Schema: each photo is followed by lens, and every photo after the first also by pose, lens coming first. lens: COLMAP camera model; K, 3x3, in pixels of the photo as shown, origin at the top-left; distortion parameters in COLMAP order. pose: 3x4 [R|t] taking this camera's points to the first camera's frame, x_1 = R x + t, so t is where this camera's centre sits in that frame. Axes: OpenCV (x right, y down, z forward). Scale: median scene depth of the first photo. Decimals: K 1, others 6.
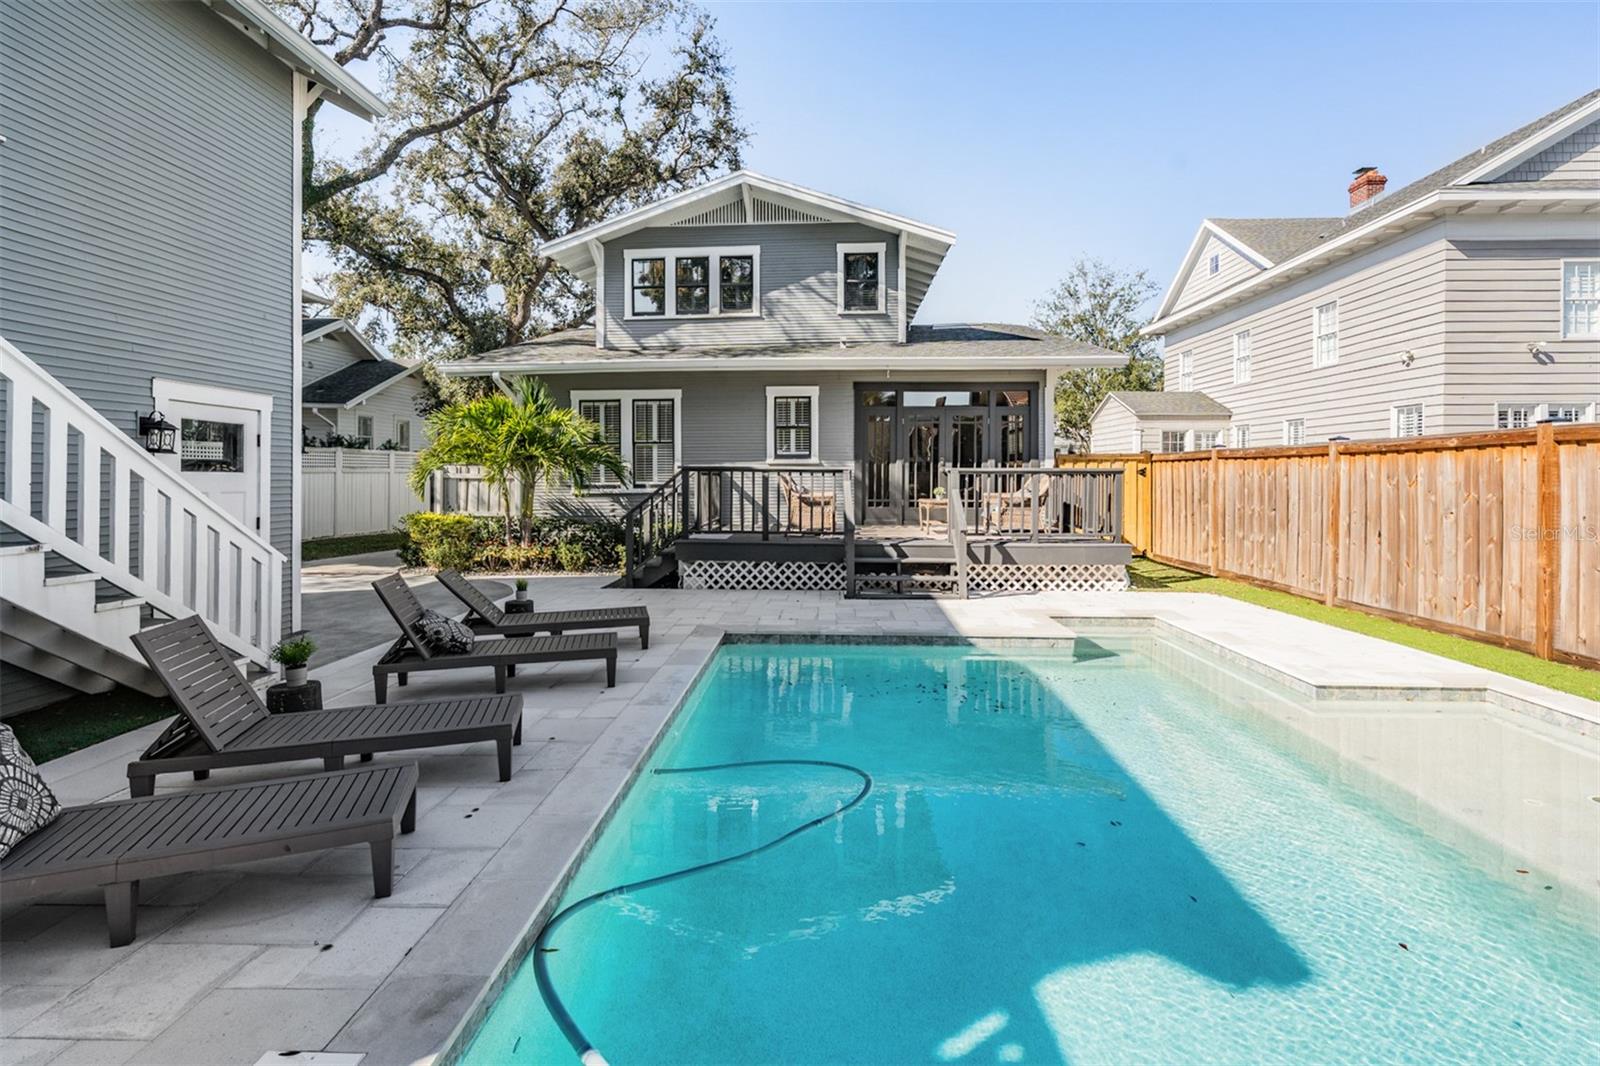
lens RADIAL K [[741.3, 0, 801.0], [0, 741.3, 478.3], [0, 0, 1]] dist [0.001619, 0.000022]
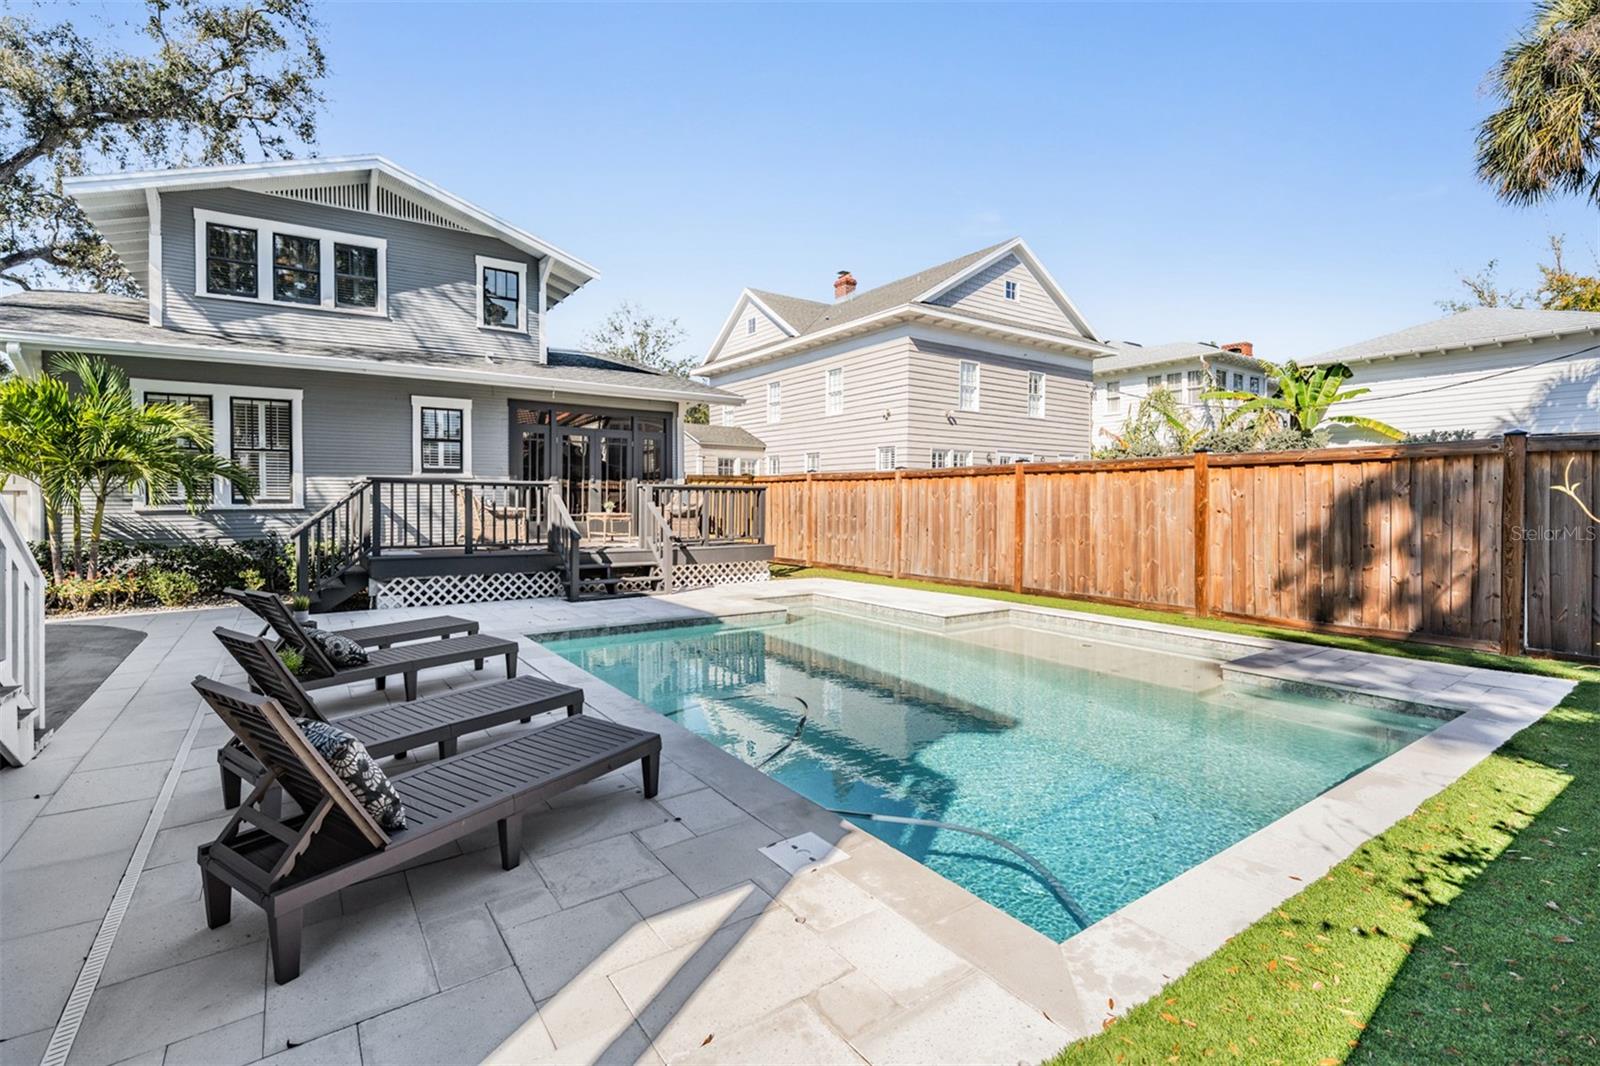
lens RADIAL K [[726.9, 0, 795.0], [0, 726.9, 514.1], [0, 0, 1]] dist [0.001125, 0.000163]
pose [[0.794652, -0.009807, 0.606986, -0.254650], [-0.001955, 0.999823, 0.018714, 0.009873], [-0.607062, -0.016057, 0.794492, -0.035262]]
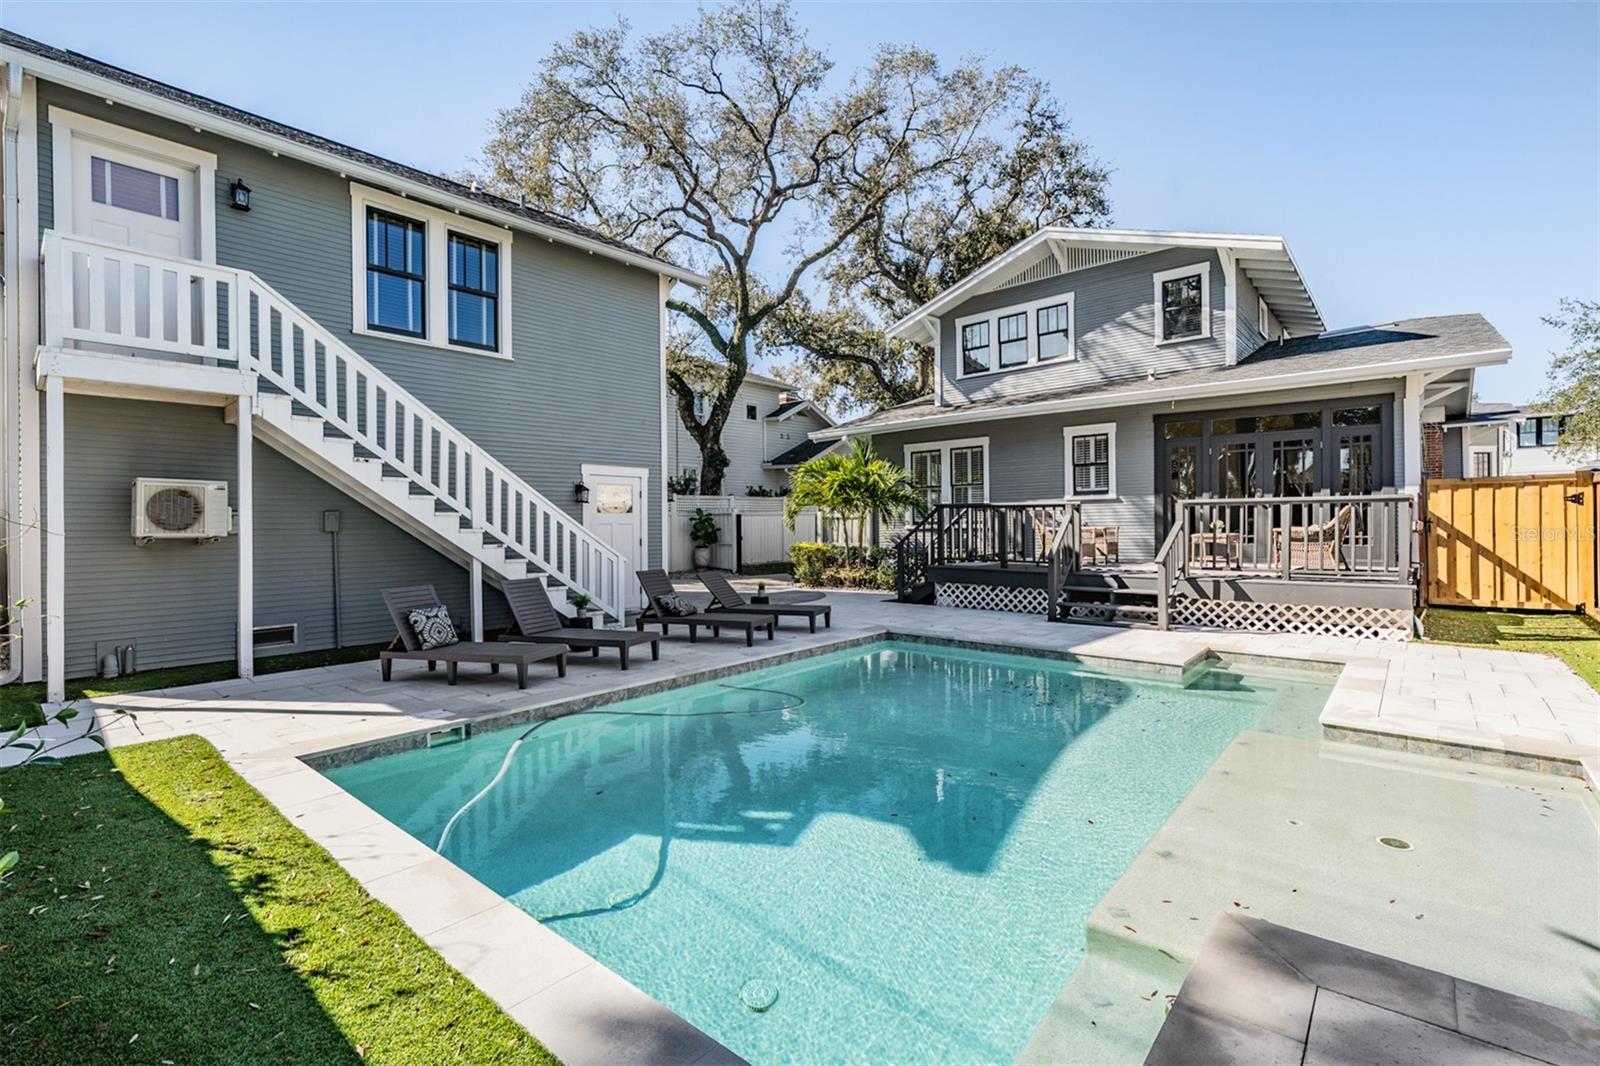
lens RADIAL K [[727.1, 0, 800.8], [0, 727.1, 522.8], [0, 0, 1]] dist [0.002597, 0.000486]
pose [[0.782664, -0.006686, -0.622409, 0.349934], [0.008664, 0.999962, 0.000153, 0.010211], [0.622384, -0.005512, 0.782693, -0.055622]]
